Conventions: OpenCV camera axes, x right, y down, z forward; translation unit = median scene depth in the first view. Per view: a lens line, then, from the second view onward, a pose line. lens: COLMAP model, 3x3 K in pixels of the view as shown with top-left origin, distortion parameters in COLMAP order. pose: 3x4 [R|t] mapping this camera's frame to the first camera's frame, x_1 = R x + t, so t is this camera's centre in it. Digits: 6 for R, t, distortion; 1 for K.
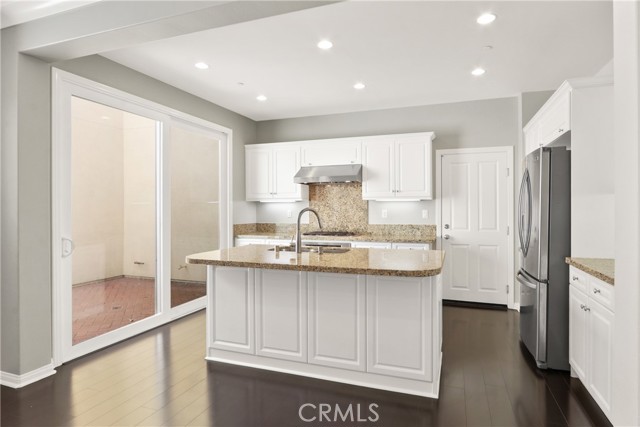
lens RADIAL K [[353.4, 0, 321.6], [0, 353.4, 210.4], [0, 0, 1]] dist [-0.004981, -0.000105]
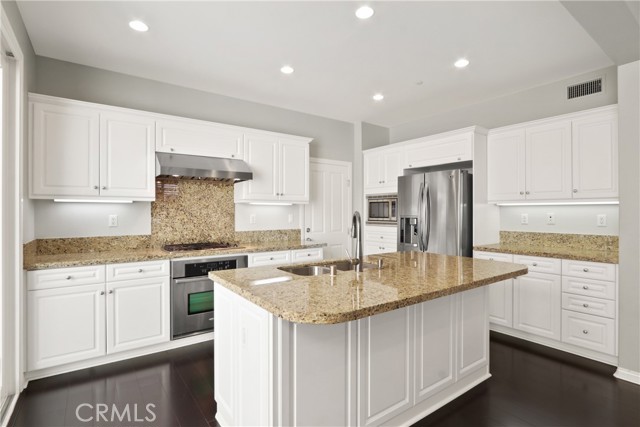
lens RADIAL K [[331.4, 0, 321.0], [0, 331.4, 215.6], [0, 0, 1]] dist [0.003556, 0.000183]
pose [[0.568298, -0.005208, 0.822806, -0.412584], [0.002319, 0.999986, 0.004728, -0.002147], [-0.822819, -0.000779, 0.568302, 0.385301]]
